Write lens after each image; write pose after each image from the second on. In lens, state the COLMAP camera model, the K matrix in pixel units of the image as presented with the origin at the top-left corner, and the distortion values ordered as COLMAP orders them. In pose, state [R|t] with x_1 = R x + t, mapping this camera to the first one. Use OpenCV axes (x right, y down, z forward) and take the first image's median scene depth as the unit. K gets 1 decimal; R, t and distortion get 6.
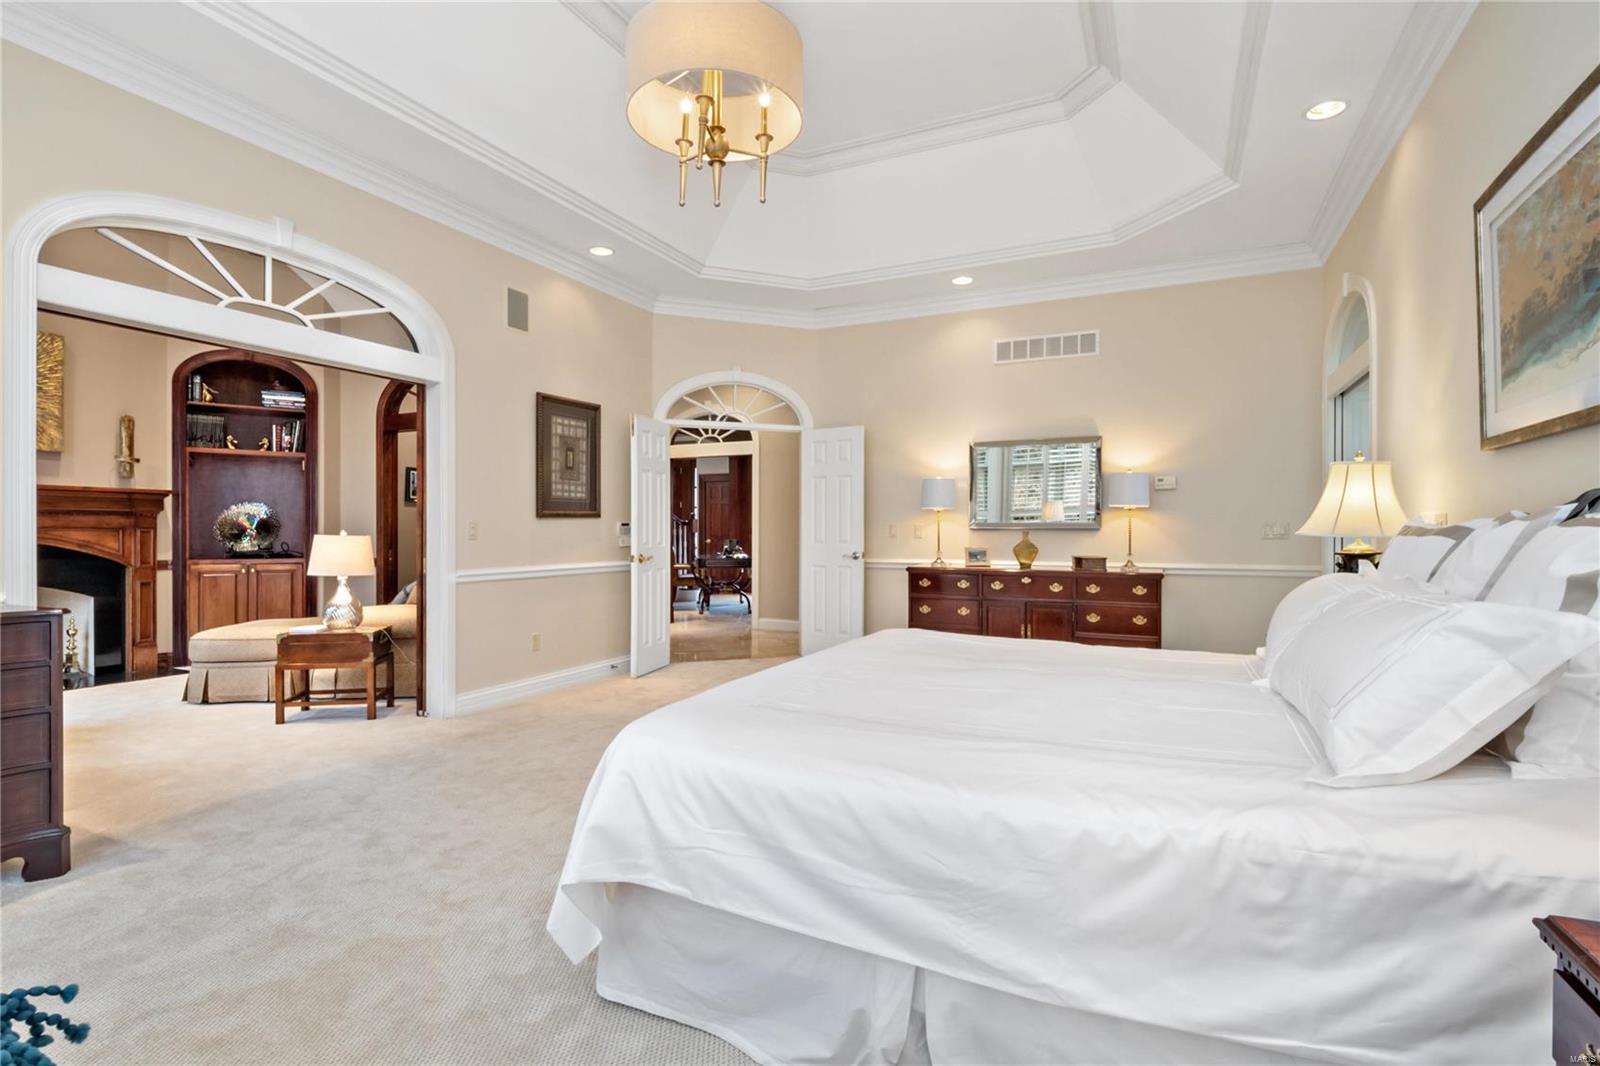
lens RADIAL K [[745.1, 0, 809.5], [0, 745.1, 528.8], [0, 0, 1]] dist [0.000272, 0.000326]
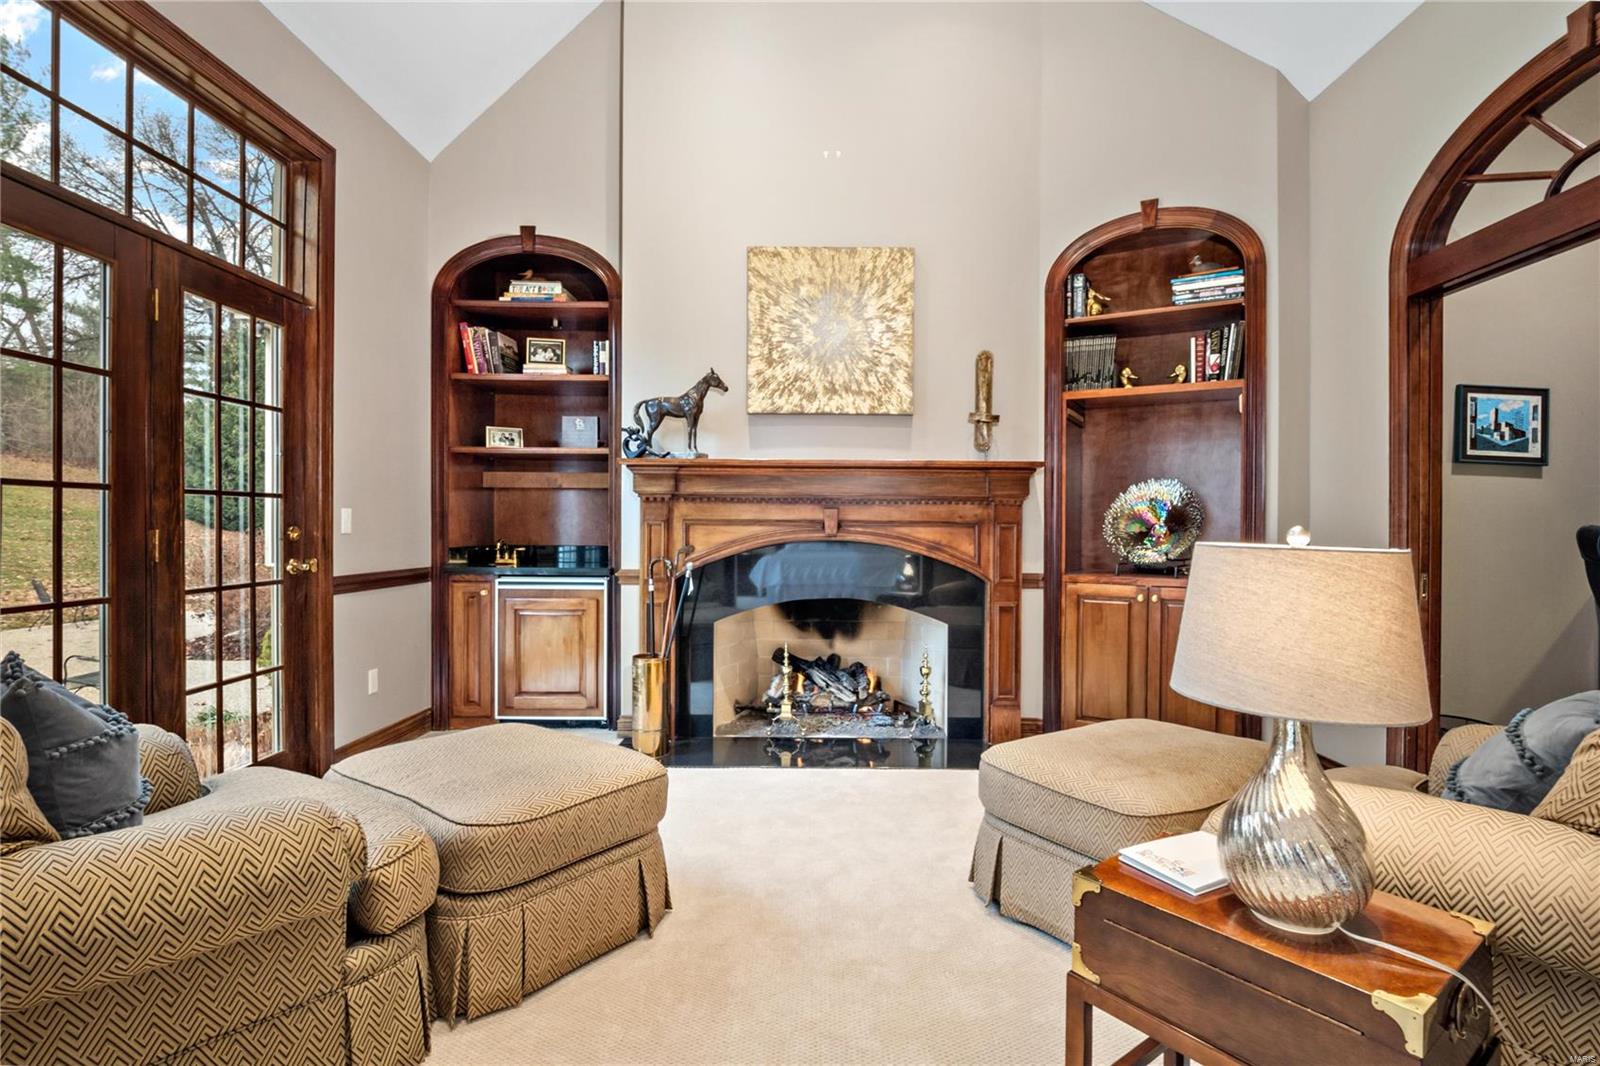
lens RADIAL K [[786.4, 0, 808.6], [0, 786.4, 526.3], [0, 0, 1]] dist [-0.008154, -0.000887]
pose [[0.402893, -0.002150, -0.915245, -0.317589], [-0.005390, 0.999974, -0.004722, 0.006205], [0.915231, 0.006835, 0.402871, 0.535046]]
